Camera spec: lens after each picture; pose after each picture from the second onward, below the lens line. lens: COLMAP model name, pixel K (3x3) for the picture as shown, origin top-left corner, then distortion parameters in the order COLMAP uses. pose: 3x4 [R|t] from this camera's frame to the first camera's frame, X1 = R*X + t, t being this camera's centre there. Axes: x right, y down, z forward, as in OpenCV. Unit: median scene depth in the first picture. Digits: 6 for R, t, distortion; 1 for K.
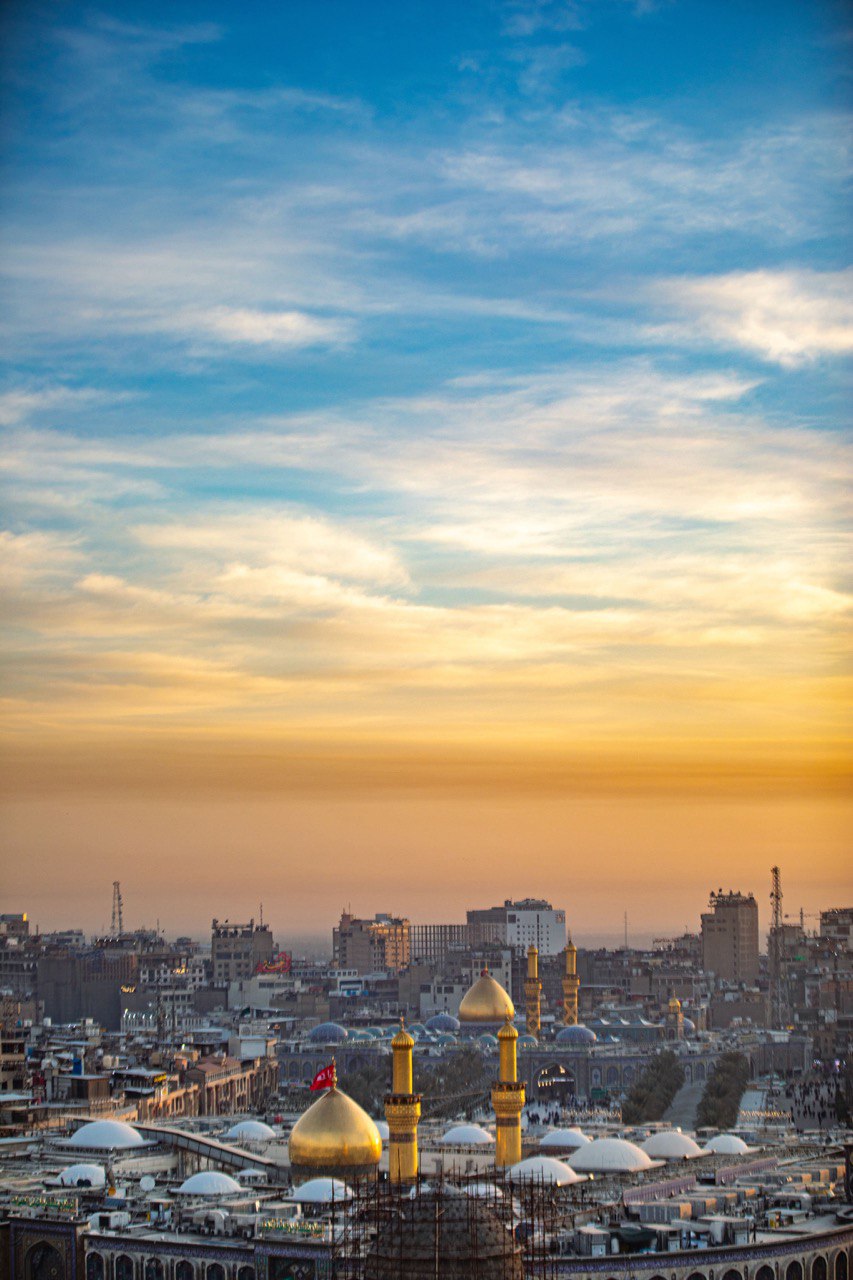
lens RADIAL K [[2463.3, 0, 426.5], [0, 2463.3, 640.0], [0, 0, 1]] dist [-0.239376, 0.059814]
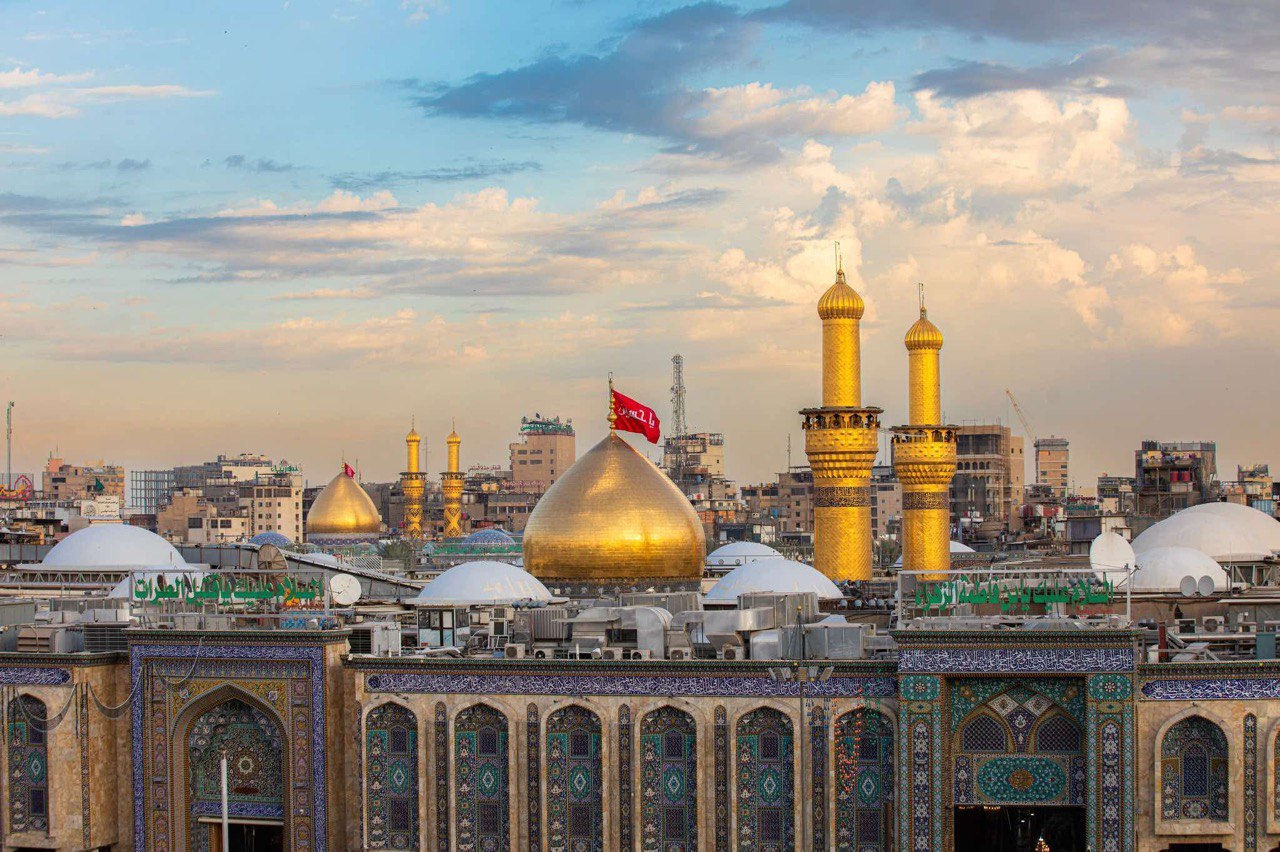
lens RADIAL K [[2463.3, 0, 640.0], [0, 2463.3, 426.0], [0, 0, 1]] dist [-0.239376, 0.059814]
pose [[0.967999, 0.011331, 0.250697, -0.071567], [-0.027736, 0.997691, 0.061999, 0.066233], [-0.249416, -0.066969, 0.966078, 0.220875]]
